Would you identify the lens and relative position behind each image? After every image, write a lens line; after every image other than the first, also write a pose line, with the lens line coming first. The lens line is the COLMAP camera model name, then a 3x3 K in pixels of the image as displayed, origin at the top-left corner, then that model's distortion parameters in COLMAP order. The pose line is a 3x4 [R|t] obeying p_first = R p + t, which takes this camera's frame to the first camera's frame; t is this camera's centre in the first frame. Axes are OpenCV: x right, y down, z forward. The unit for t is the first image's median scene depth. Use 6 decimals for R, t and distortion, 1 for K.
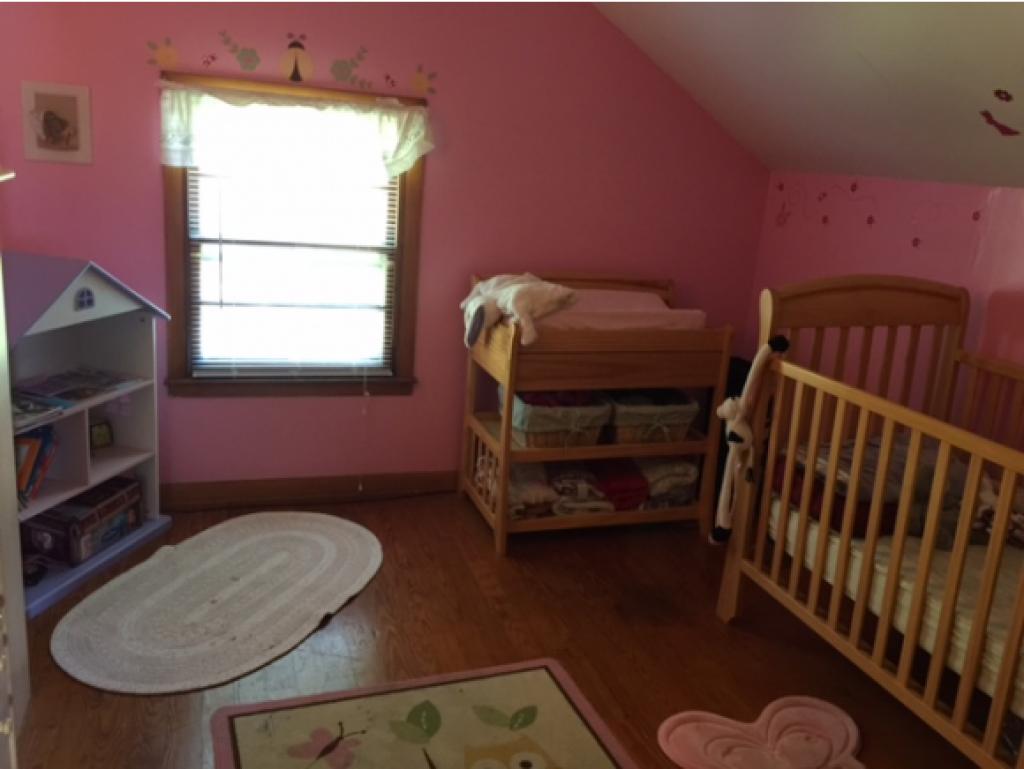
lens RADIAL K [[899.3, 0, 514.2], [0, 899.3, 387.3], [0, 0, 1]] dist [0.094760, -0.093367]
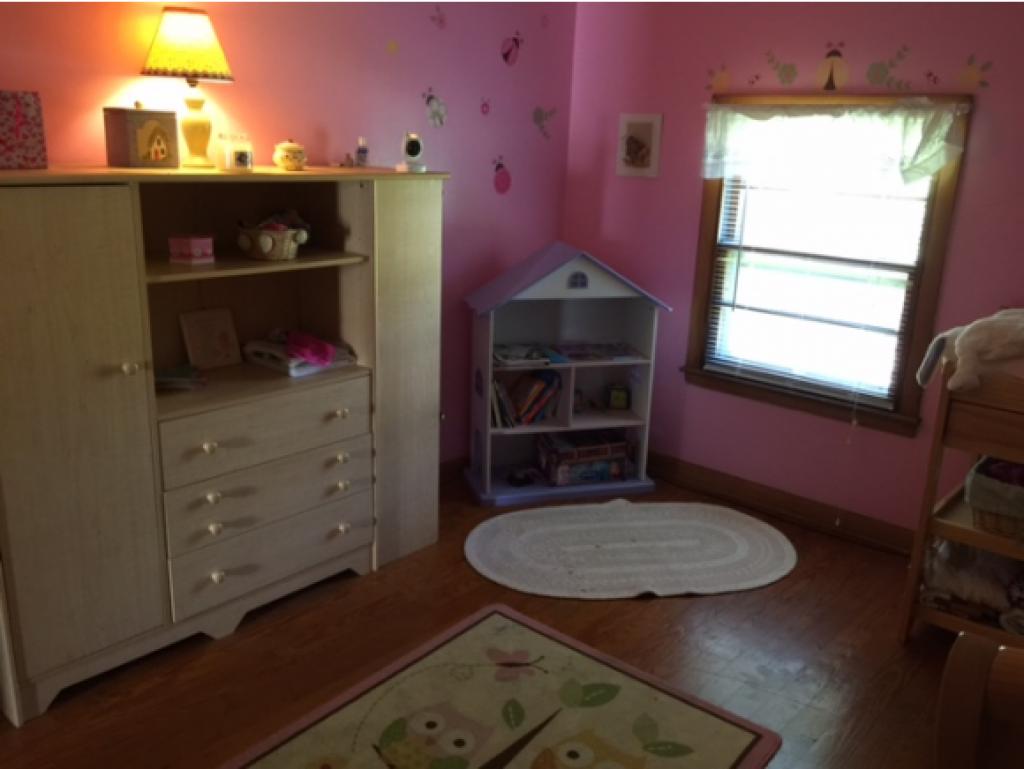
lens RADIAL K [[899.3, 0, 509.6], [0, 899.3, 389.8], [0, 0, 1]] dist [0.094760, -0.093367]
pose [[0.492265, 0.183929, -0.850791, 0.501298], [-0.222660, 0.971509, 0.081196, -0.024733], [0.841485, 0.149467, 0.519194, 0.248611]]
